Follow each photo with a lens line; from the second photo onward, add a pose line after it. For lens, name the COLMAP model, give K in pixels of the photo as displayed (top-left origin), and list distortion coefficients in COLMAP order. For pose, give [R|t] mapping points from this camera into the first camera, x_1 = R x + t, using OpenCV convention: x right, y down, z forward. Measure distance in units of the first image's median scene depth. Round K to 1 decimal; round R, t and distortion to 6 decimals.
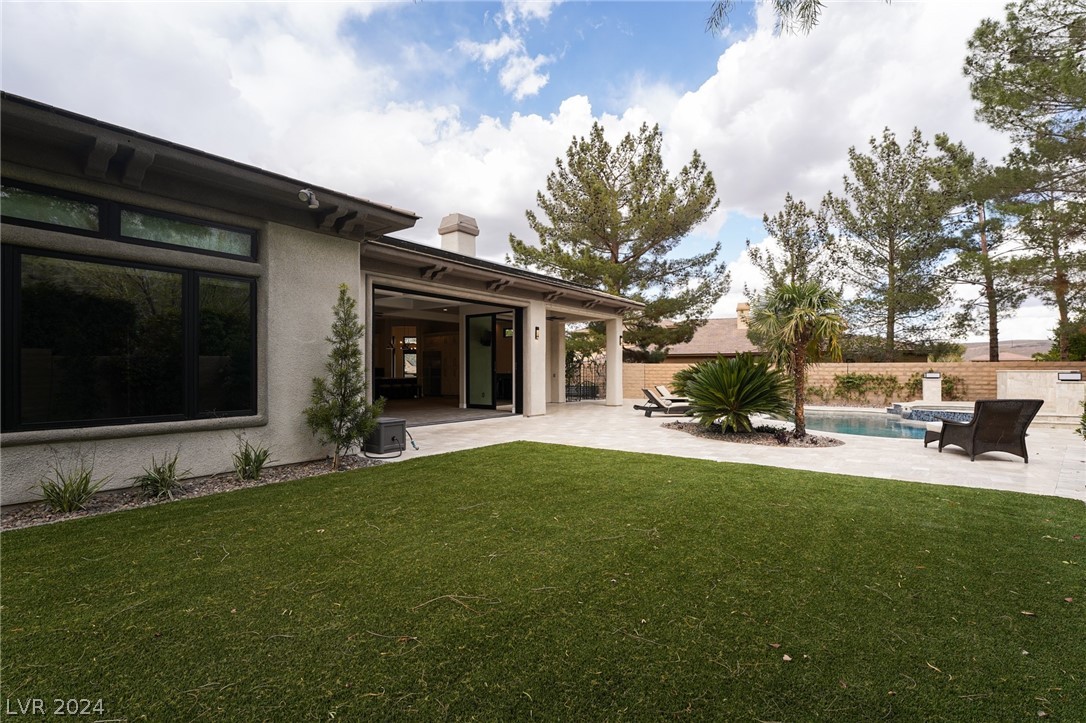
lens RADIAL K [[528.8, 0, 543.0], [0, 528.8, 361.5], [0, 0, 1]] dist [-0.002778, 0.000574]
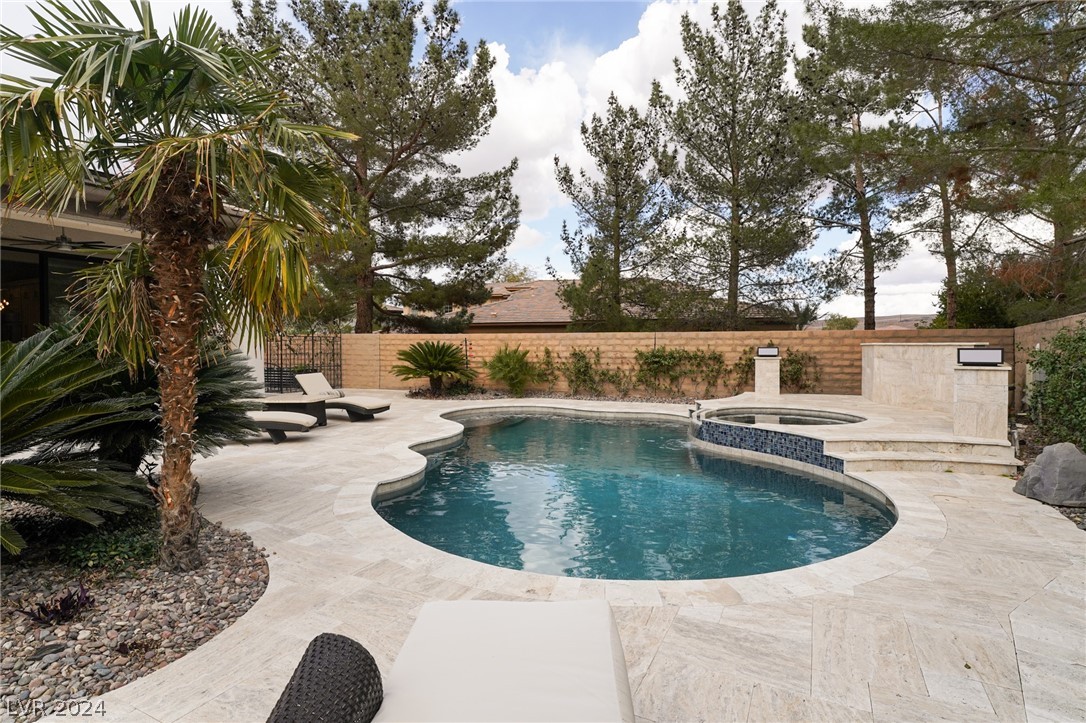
lens RADIAL K [[557.2, 0, 544.0], [0, 557.2, 349.2], [0, 0, 1]] dist [0.000368, 0.000003]
pose [[0.987270, -0.003931, 0.159006, 0.336549], [-0.000223, 0.999659, 0.026102, 0.005750], [-0.159055, -0.025806, 0.986932, 0.359573]]
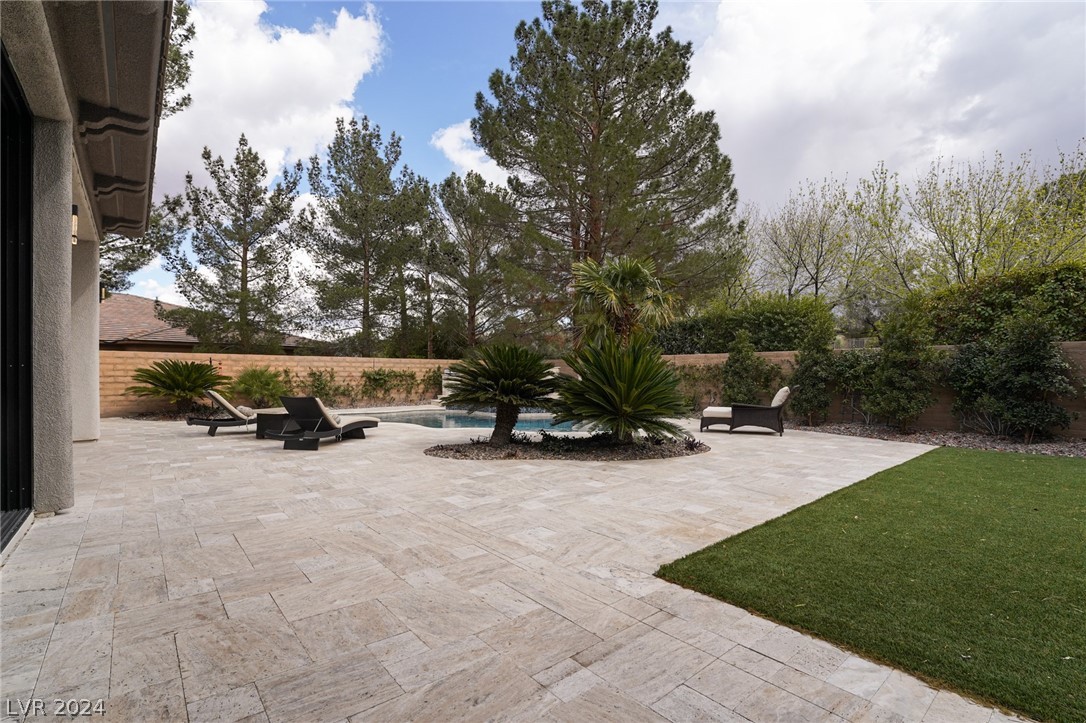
lens RADIAL K [[497.1, 0, 546.6], [0, 497.1, 369.1], [0, 0, 1]] dist [0.000630, 0.000011]
pose [[0.255394, -0.000043, 0.966837, -0.159975], [-0.027451, 0.999597, 0.007296, 0.007691], [-0.966447, -0.028404, 0.255290, 0.499546]]
